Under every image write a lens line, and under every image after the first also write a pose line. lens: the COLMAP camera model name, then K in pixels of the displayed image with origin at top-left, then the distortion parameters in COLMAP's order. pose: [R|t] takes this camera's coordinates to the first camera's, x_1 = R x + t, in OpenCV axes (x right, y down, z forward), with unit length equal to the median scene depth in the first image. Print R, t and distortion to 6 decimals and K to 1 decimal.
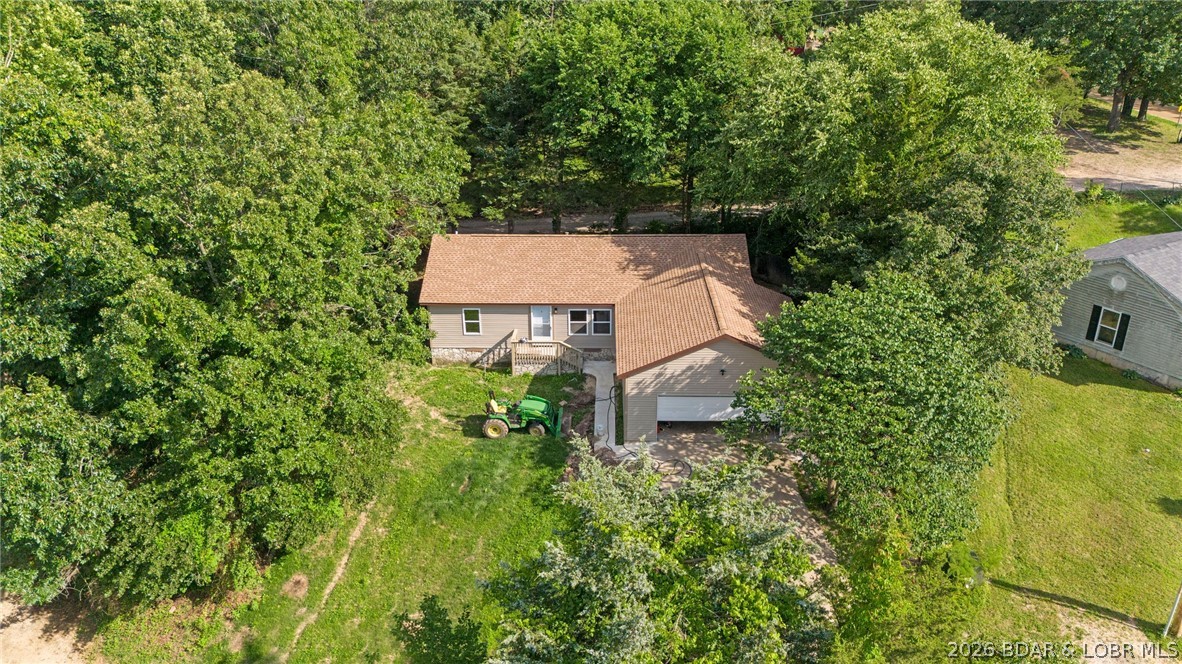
lens RADIAL K [[881.8, 0, 624.5], [0, 881.8, 336.1], [0, 0, 1]] dist [-0.001194, -0.003893]
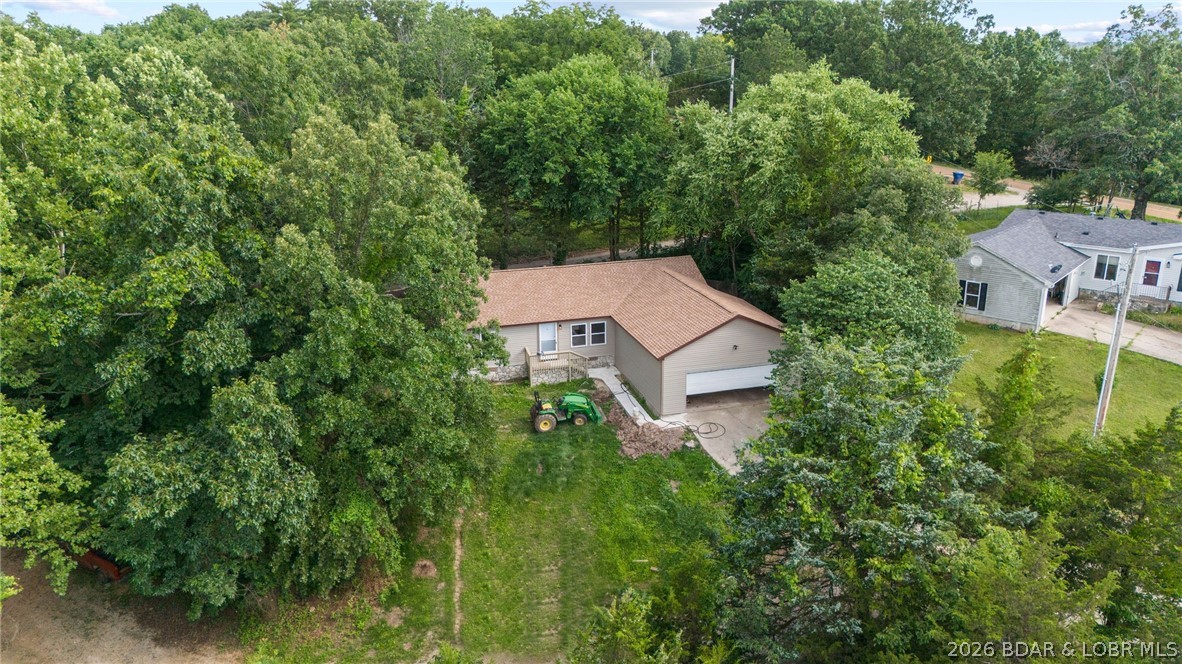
lens RADIAL K [[867.9, 0, 626.4], [0, 867.9, 332.4], [0, 0, 1]] dist [-0.001093, -0.001376]
pose [[0.956436, -0.098776, 0.274724, -0.328557], [0.127788, 0.987733, -0.089749, 0.097640], [-0.262489, 0.120945, 0.957325, -0.128483]]
